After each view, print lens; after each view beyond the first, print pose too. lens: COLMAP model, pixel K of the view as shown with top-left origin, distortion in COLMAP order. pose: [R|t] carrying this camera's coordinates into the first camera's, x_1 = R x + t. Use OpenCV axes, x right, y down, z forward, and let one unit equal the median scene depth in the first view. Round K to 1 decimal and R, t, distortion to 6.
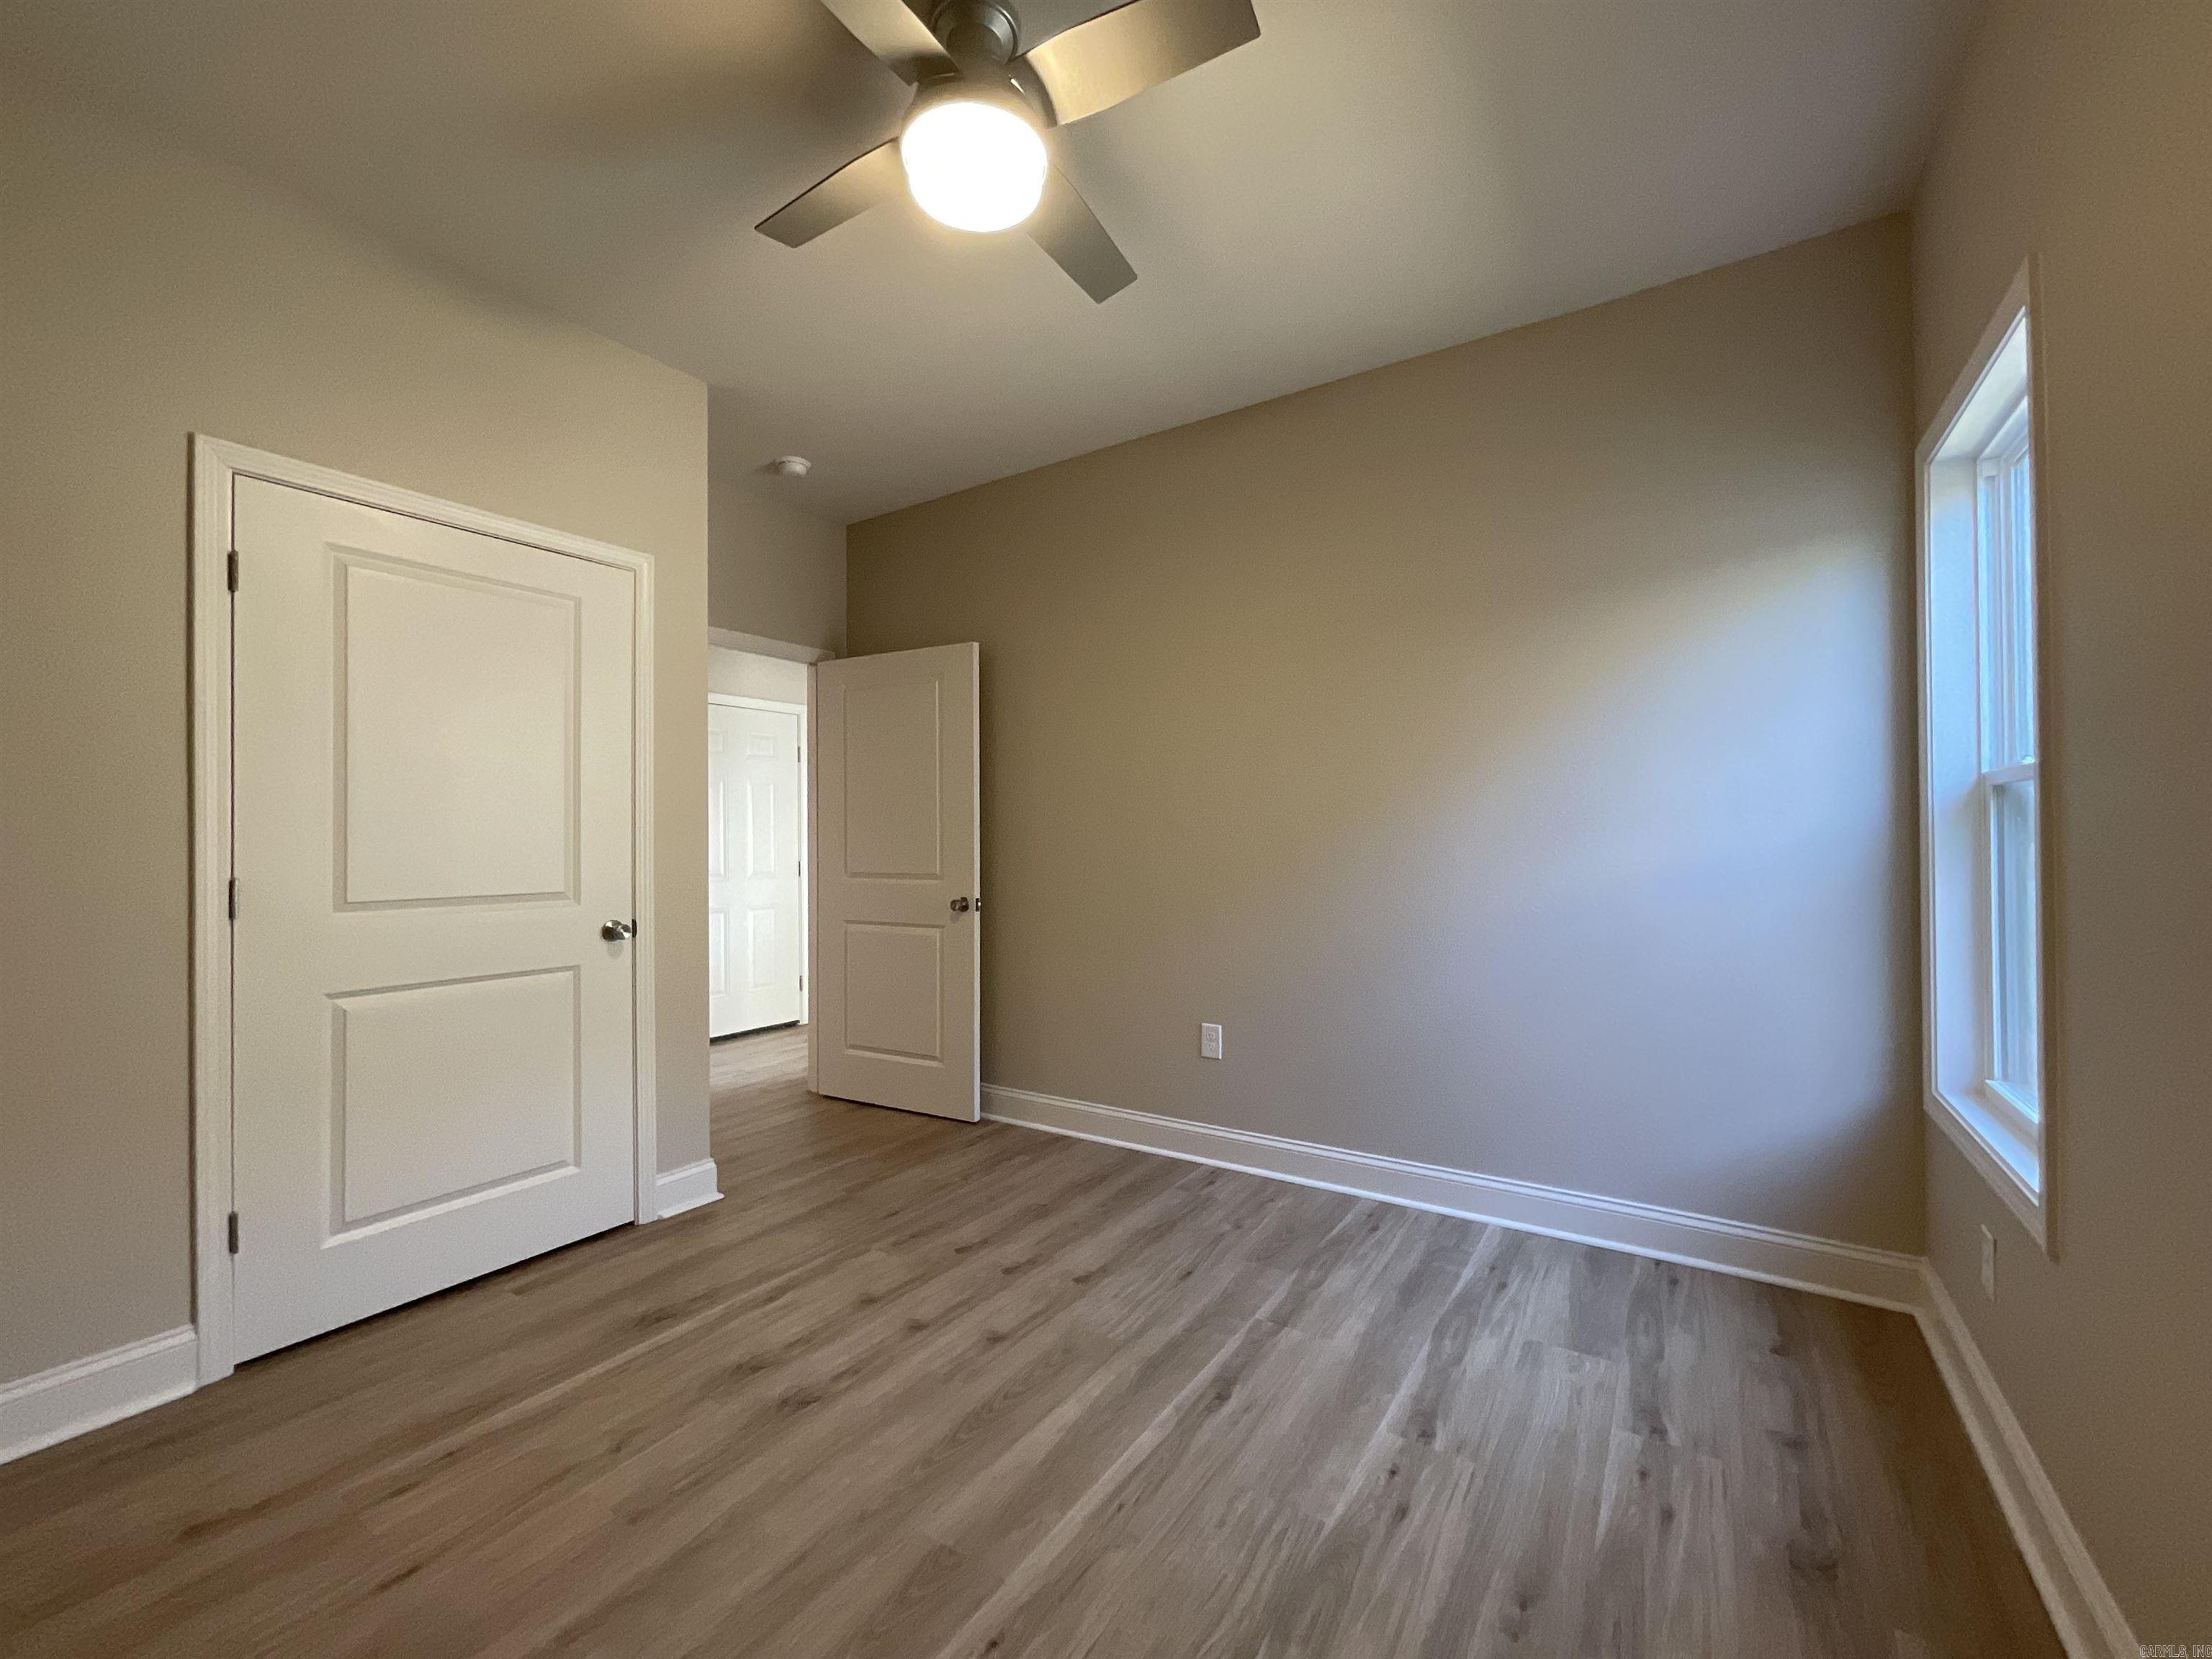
lens RADIAL K [[898.5, 0, 1106.0], [0, 898.5, 829.5], [0, 0, 1]] dist [0.004693, 0.000017]
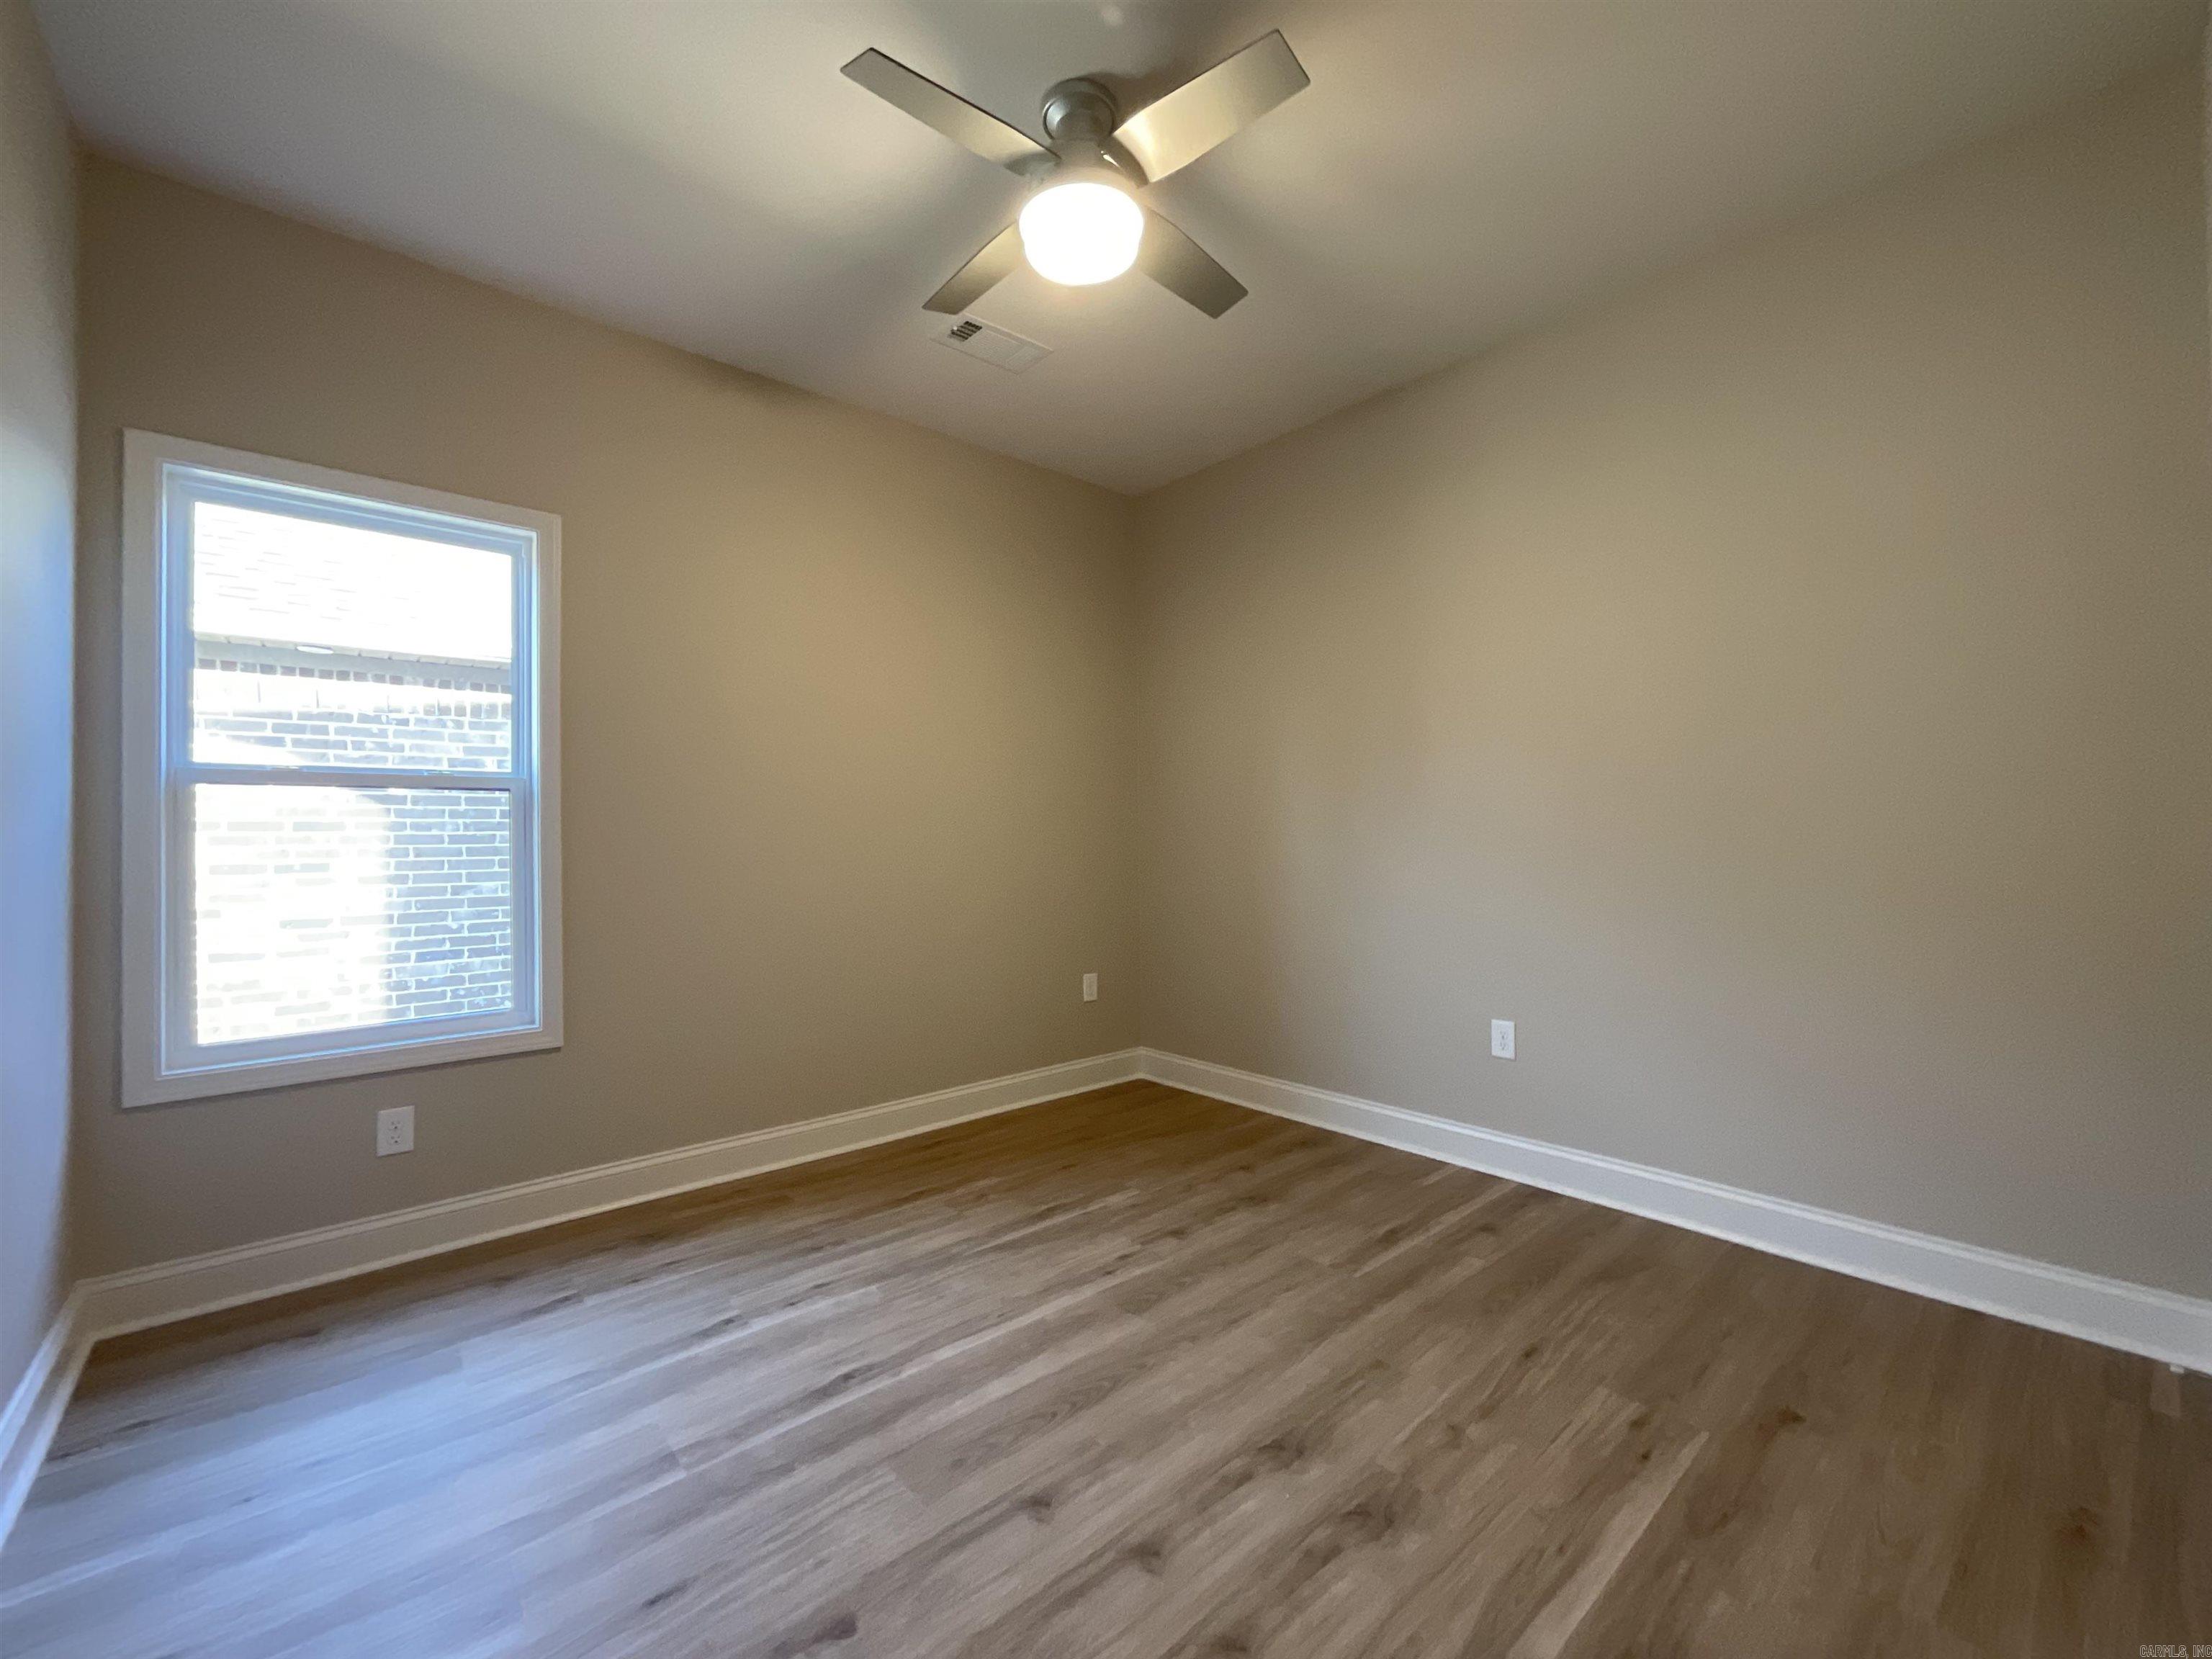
lens RADIAL K [[898.5, 0, 1106.0], [0, 898.5, 829.5], [0, 0, 1]] dist [0.004693, 0.000017]
pose [[-0.963997, 0.019942, 0.265163, -0.441255], [0.014976, 0.999673, -0.020736, 0.059622], [-0.265490, -0.016018, -0.963981, 1.990700]]
